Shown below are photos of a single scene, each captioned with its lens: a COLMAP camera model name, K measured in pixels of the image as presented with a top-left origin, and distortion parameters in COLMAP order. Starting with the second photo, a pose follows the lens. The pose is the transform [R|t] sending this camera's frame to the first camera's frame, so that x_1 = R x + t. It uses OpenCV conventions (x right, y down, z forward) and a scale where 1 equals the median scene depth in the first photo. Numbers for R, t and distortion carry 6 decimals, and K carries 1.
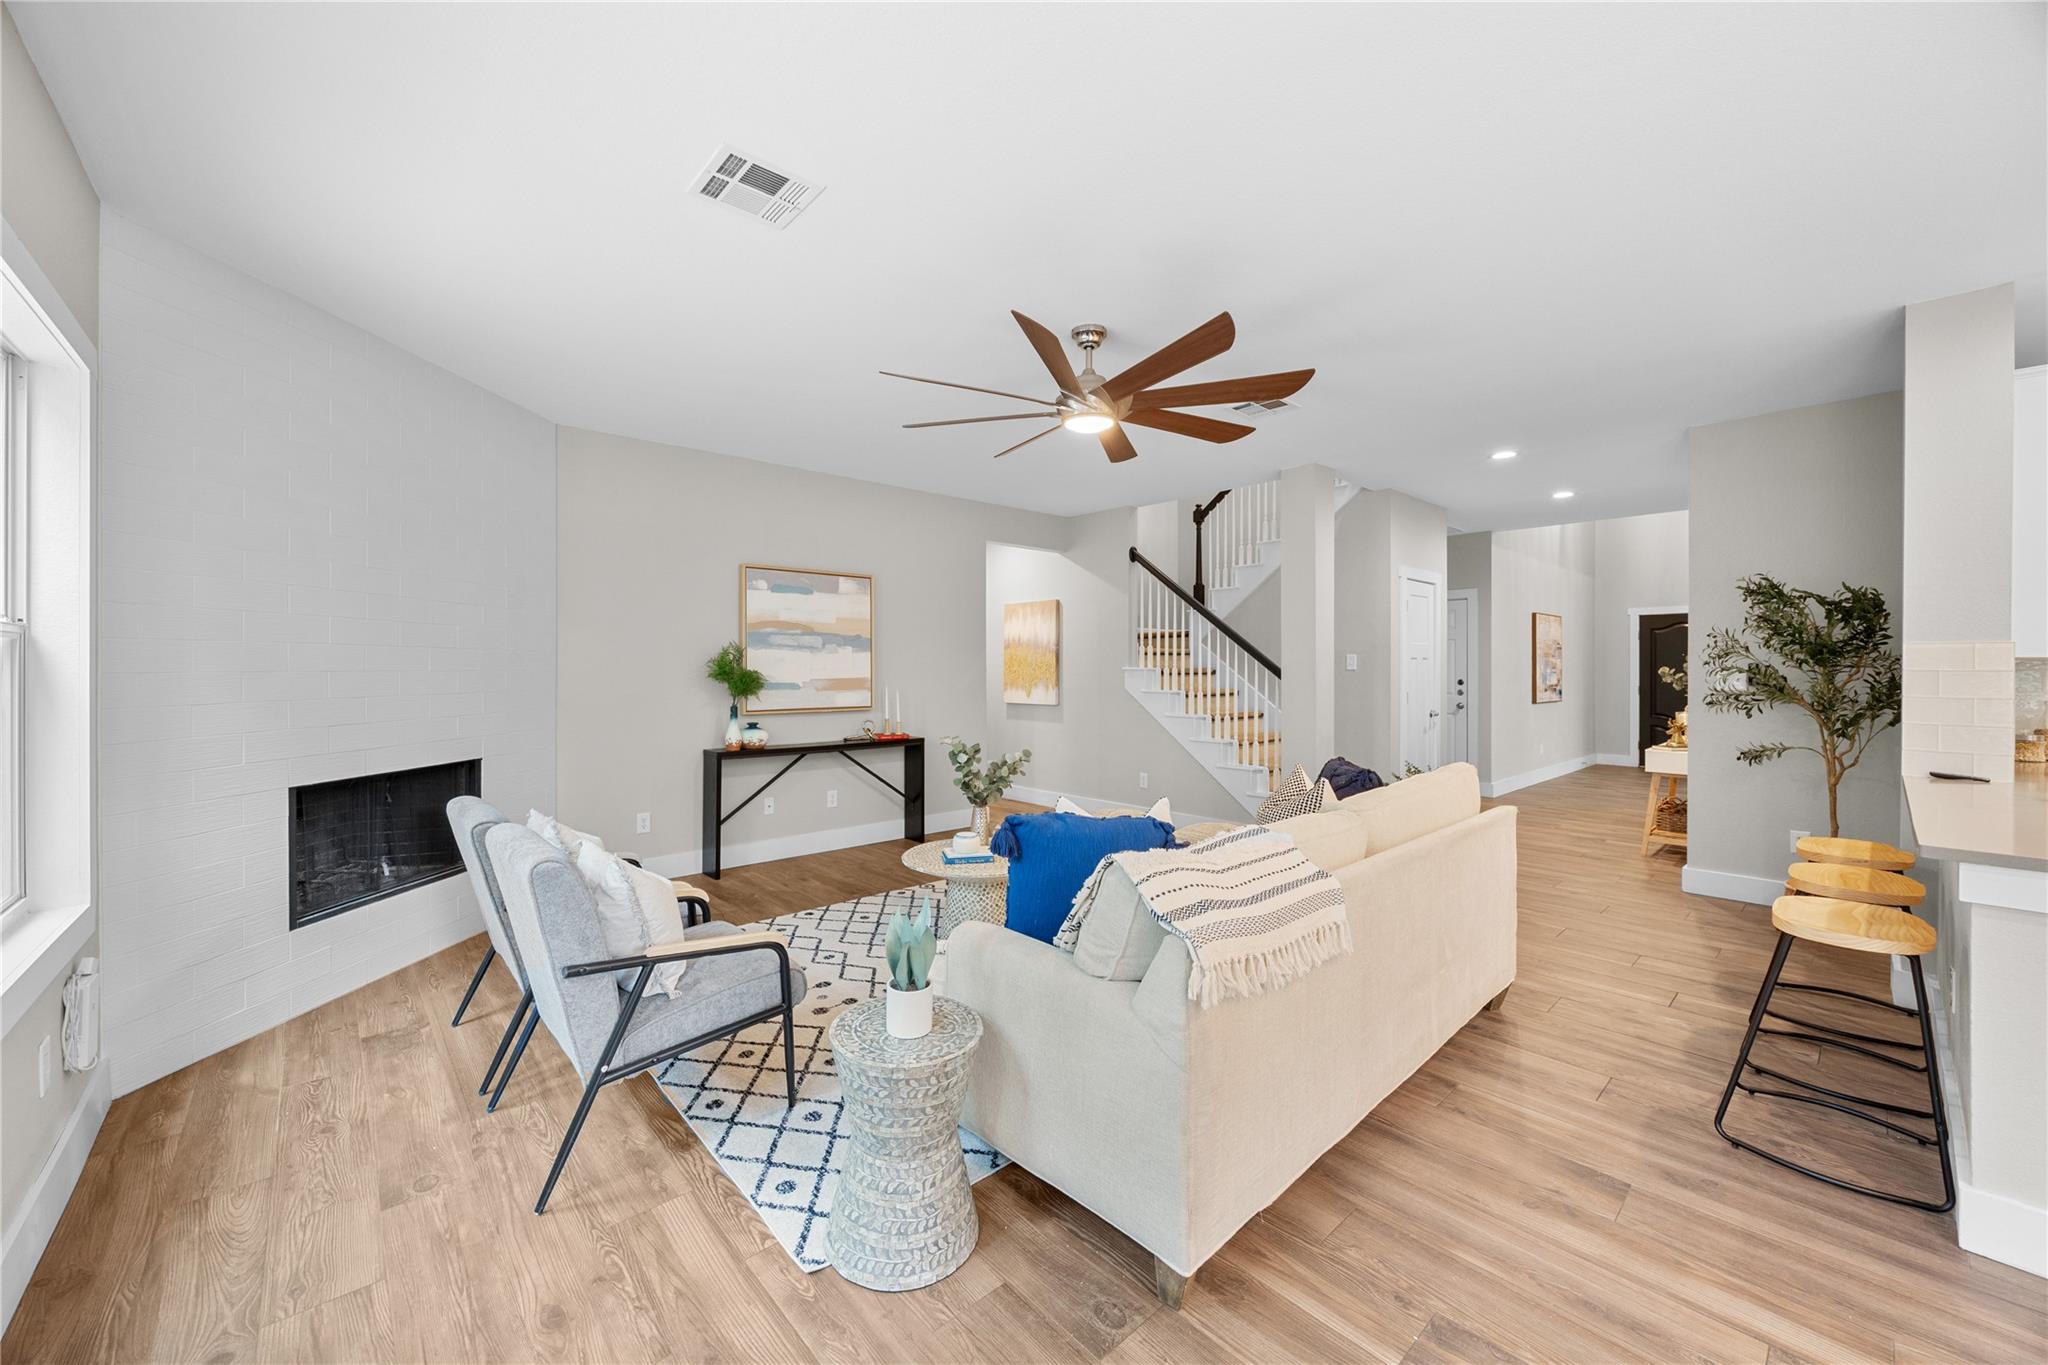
lens RADIAL K [[772.0, 0, 1026.3], [0, 772.0, 665.9], [0, 0, 1]] dist [-0.005732, 0.000729]
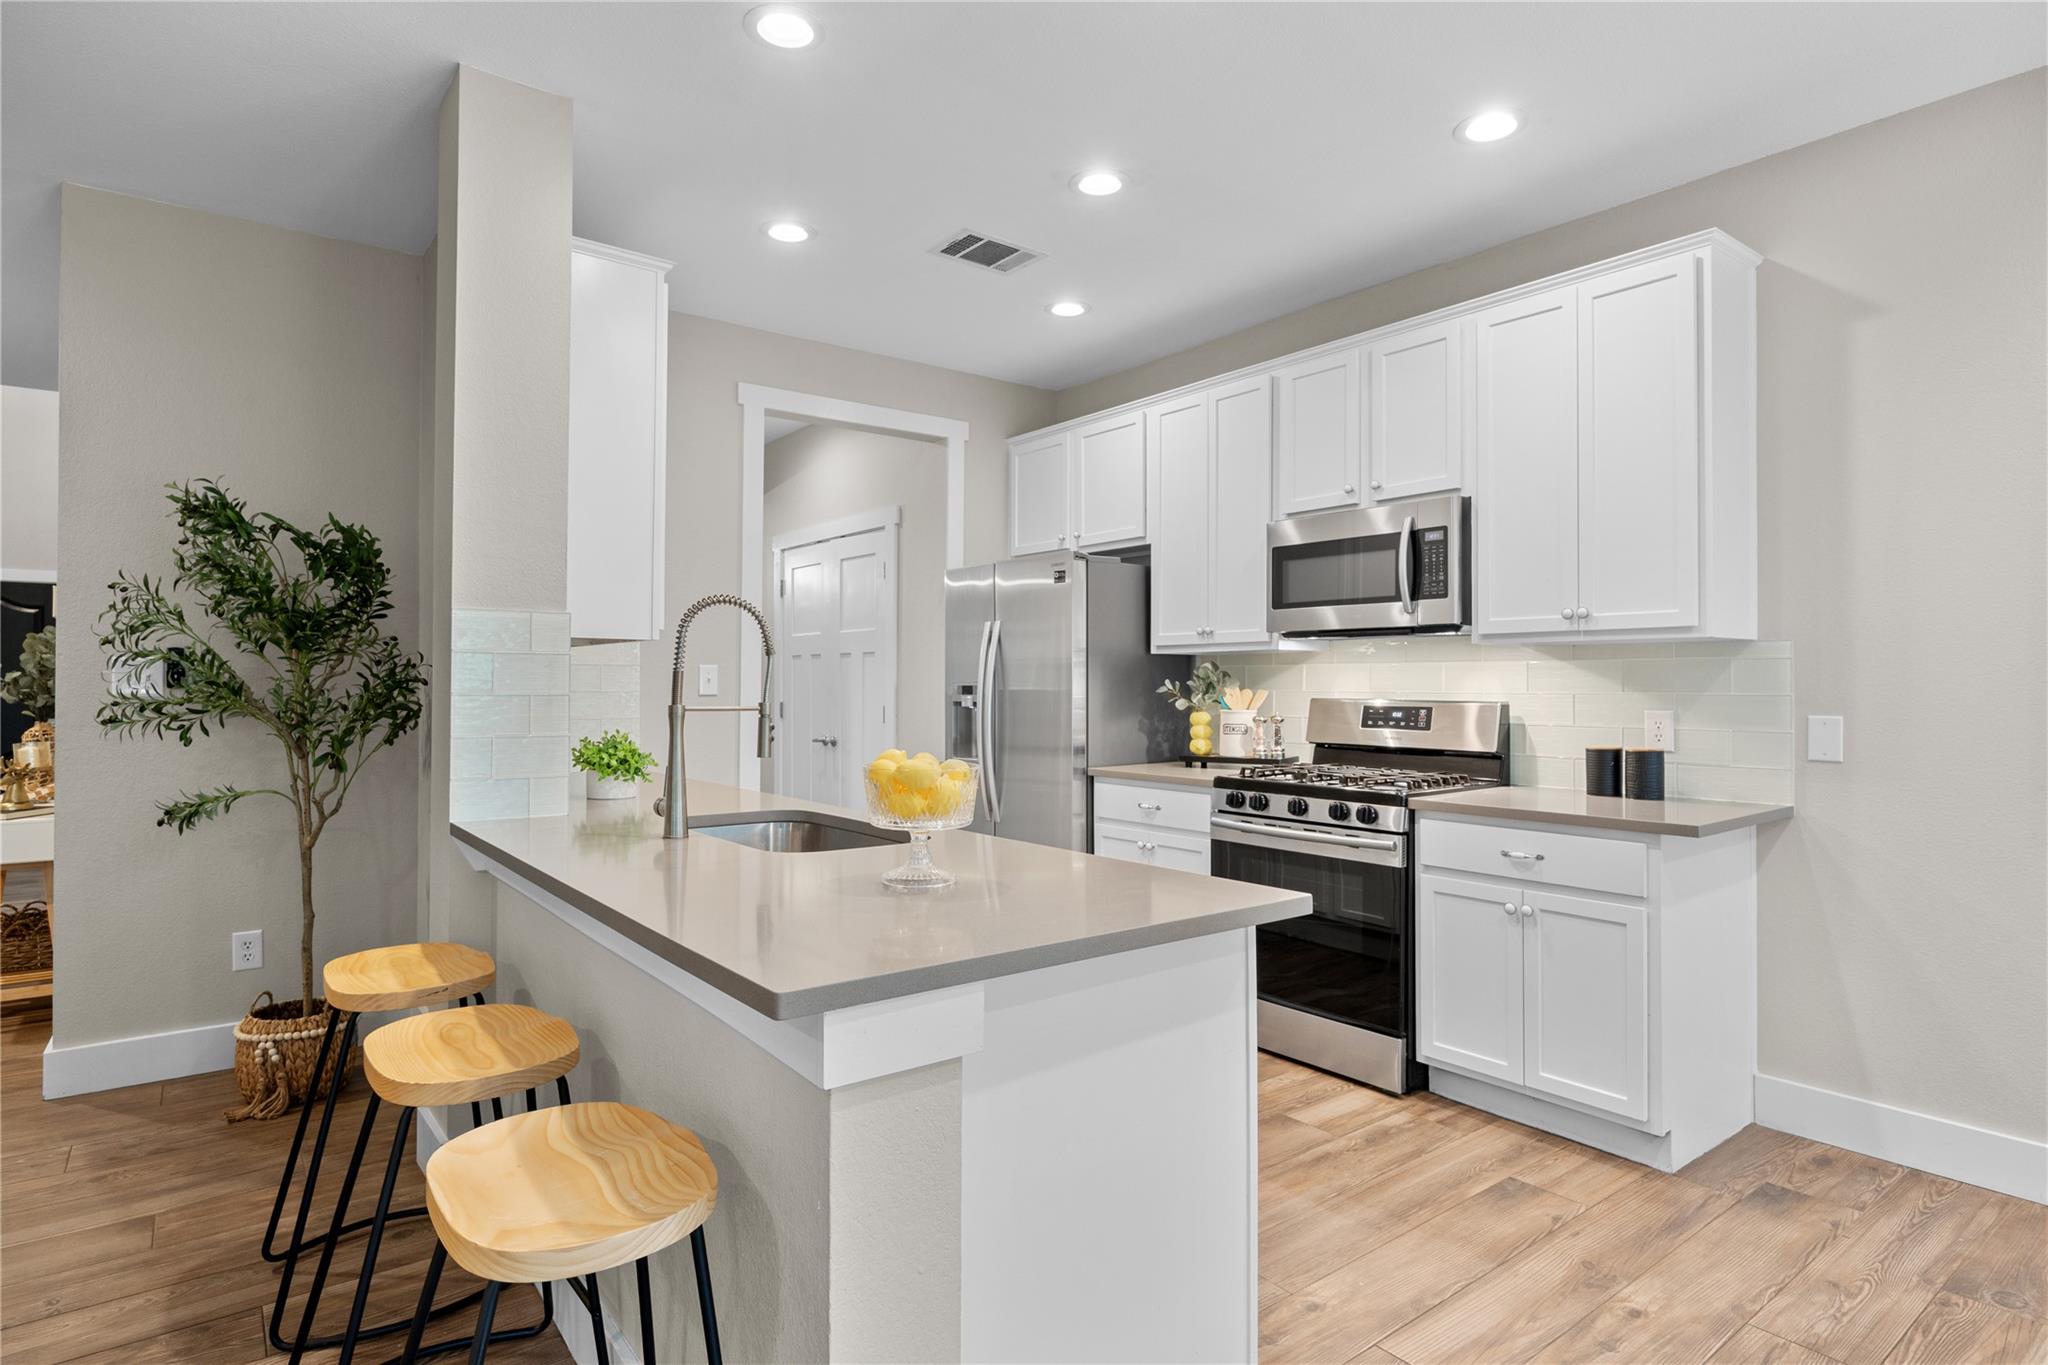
lens RADIAL K [[1067.6, 0, 1019.0], [0, 1067.6, 671.1], [0, 0, 1]] dist [-0.012702, -0.000827]
pose [[0.074889, 0.007432, 0.997164, 0.243894], [-0.003083, 0.999969, -0.007222, 0.019218], [-0.997187, -0.002534, 0.074910, 0.359513]]
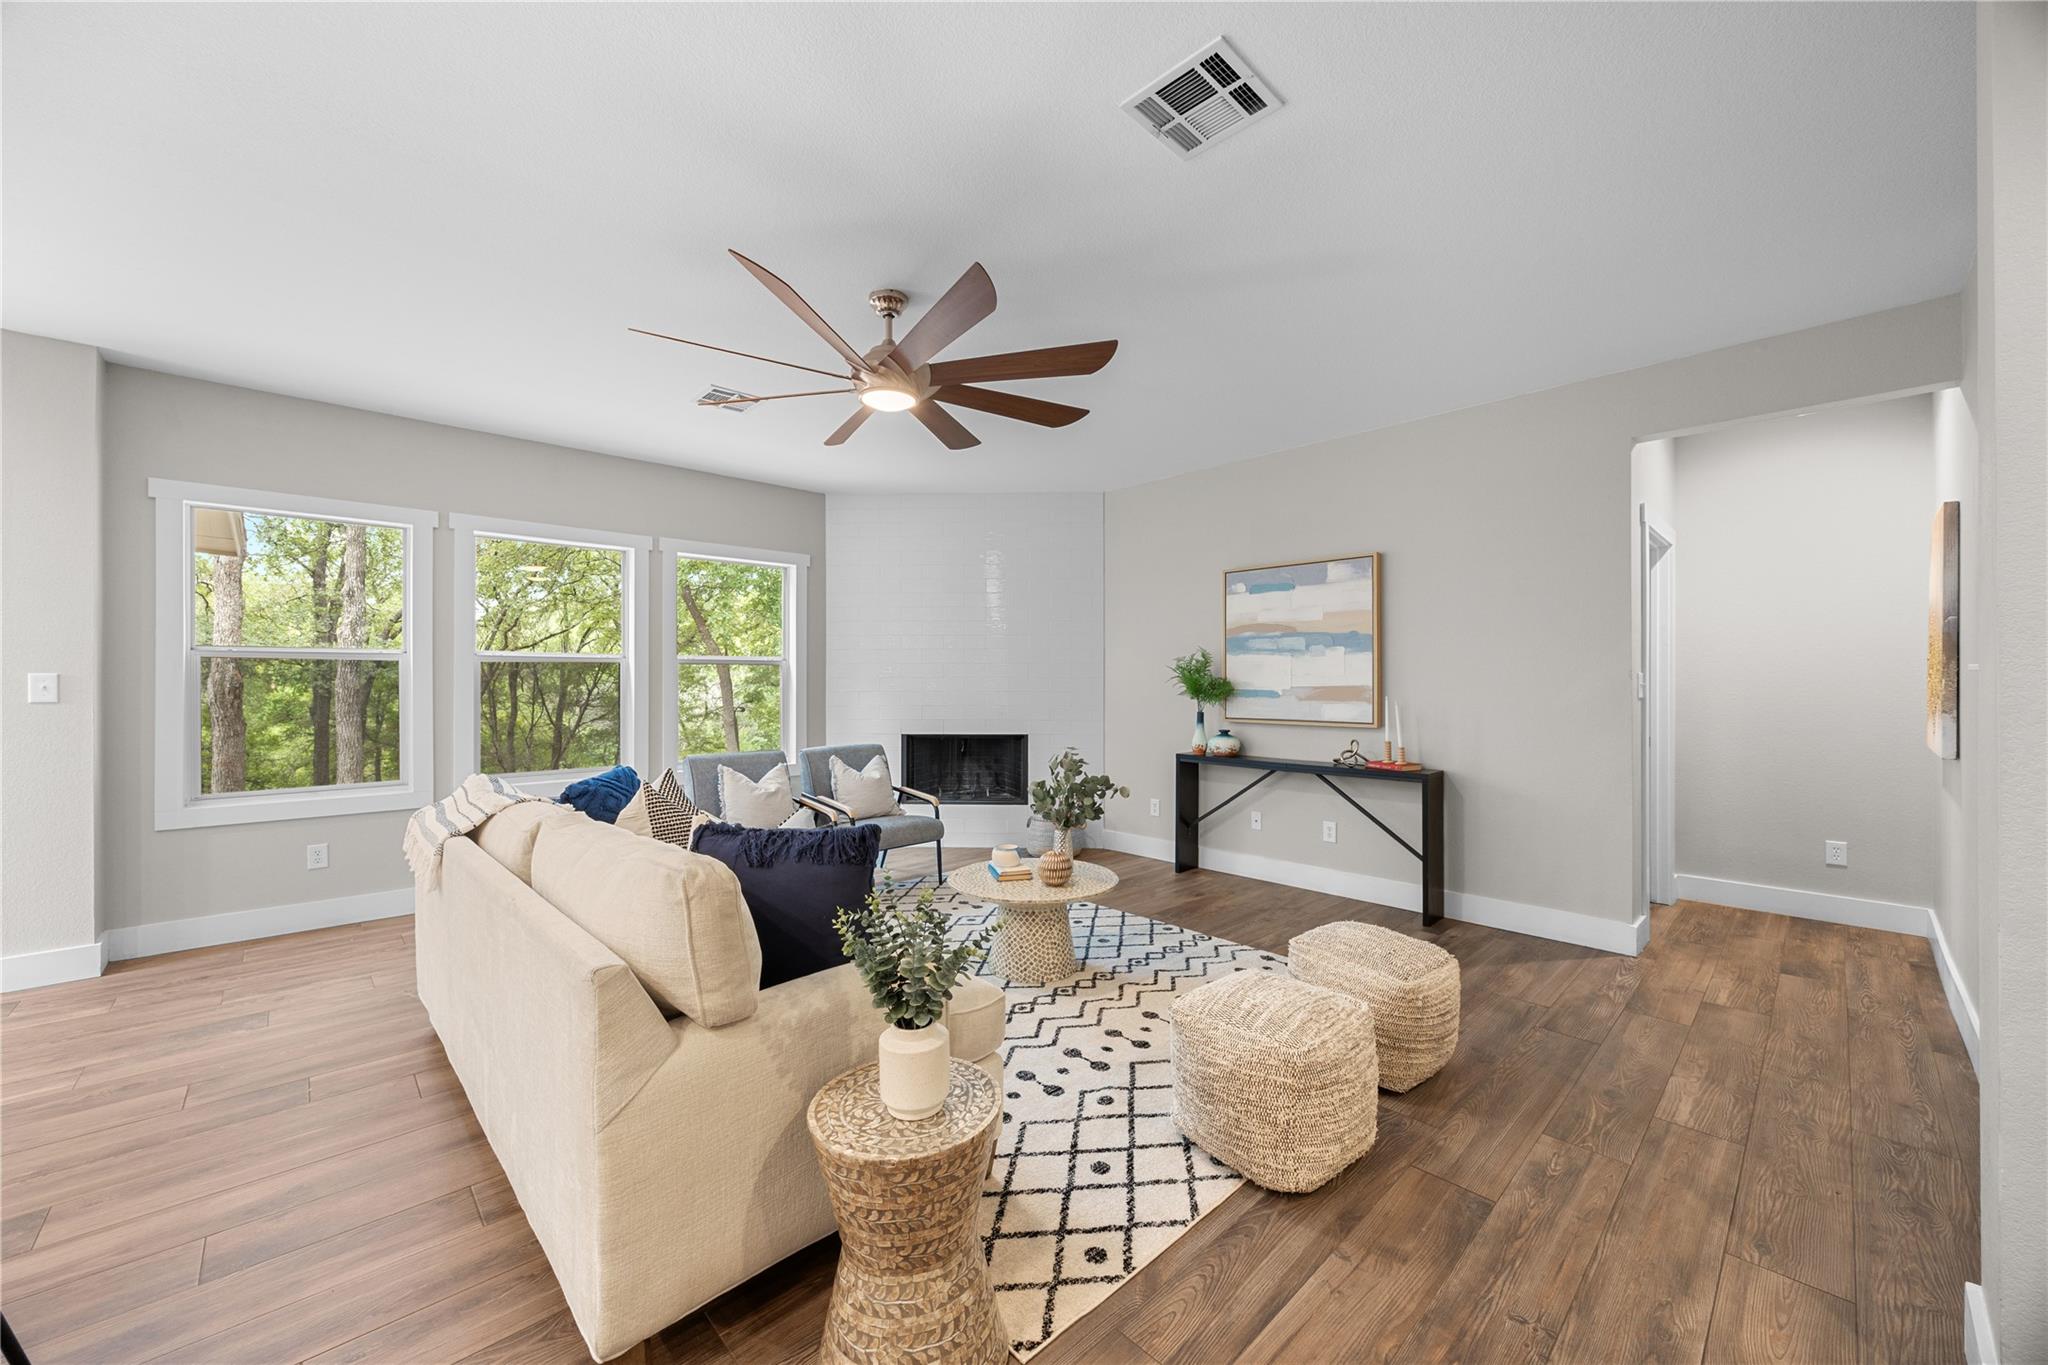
lens RADIAL K [[772.0, 0, 1019.6], [0, 772.0, 682.5], [0, 0, 1]] dist [-0.005732, 0.000729]
pose [[0.027330, -0.001865, -0.999625, 0.716899], [0.000851, 0.999998, -0.001843, 0.016800], [0.999626, -0.000801, 0.027332, 0.817807]]
